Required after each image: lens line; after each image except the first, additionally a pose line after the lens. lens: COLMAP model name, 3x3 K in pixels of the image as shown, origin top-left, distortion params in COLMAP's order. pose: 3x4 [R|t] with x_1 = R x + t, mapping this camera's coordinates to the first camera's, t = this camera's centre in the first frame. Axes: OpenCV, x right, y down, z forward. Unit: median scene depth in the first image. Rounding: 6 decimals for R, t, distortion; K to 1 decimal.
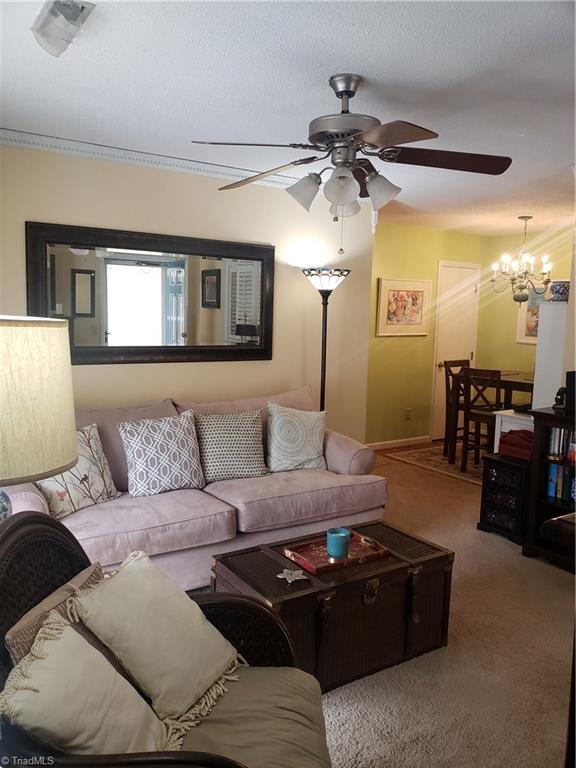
lens RADIAL K [[588.7, 0, 288.4], [0, 588.7, 382.5], [0, 0, 1]] dist [-0.002842, -0.006920]
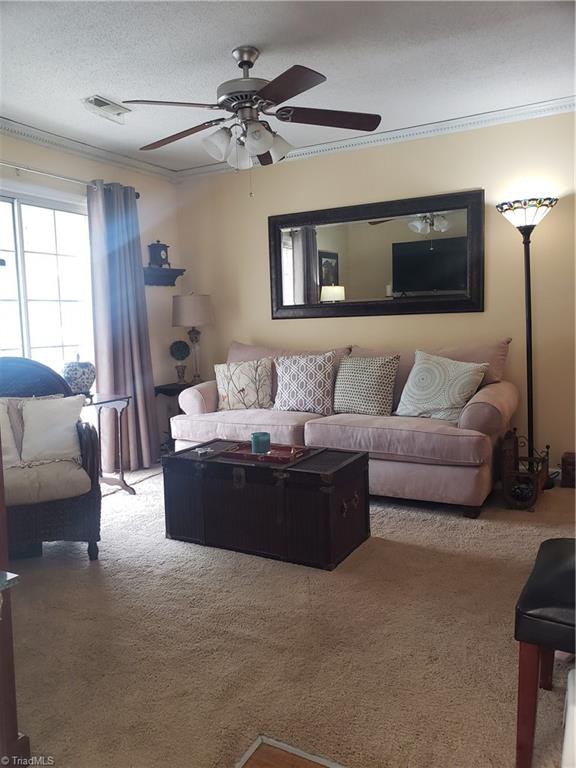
lens RADIAL K [[588.7, 0, 286.6], [0, 588.7, 384.5], [0, 0, 1]] dist [-0.002842, -0.006920]
pose [[0.453798, 0.062750, -0.888893, 0.706974], [-0.059714, 0.997417, 0.039926, 0.061772], [0.889102, 0.034961, 0.456373, 0.319381]]
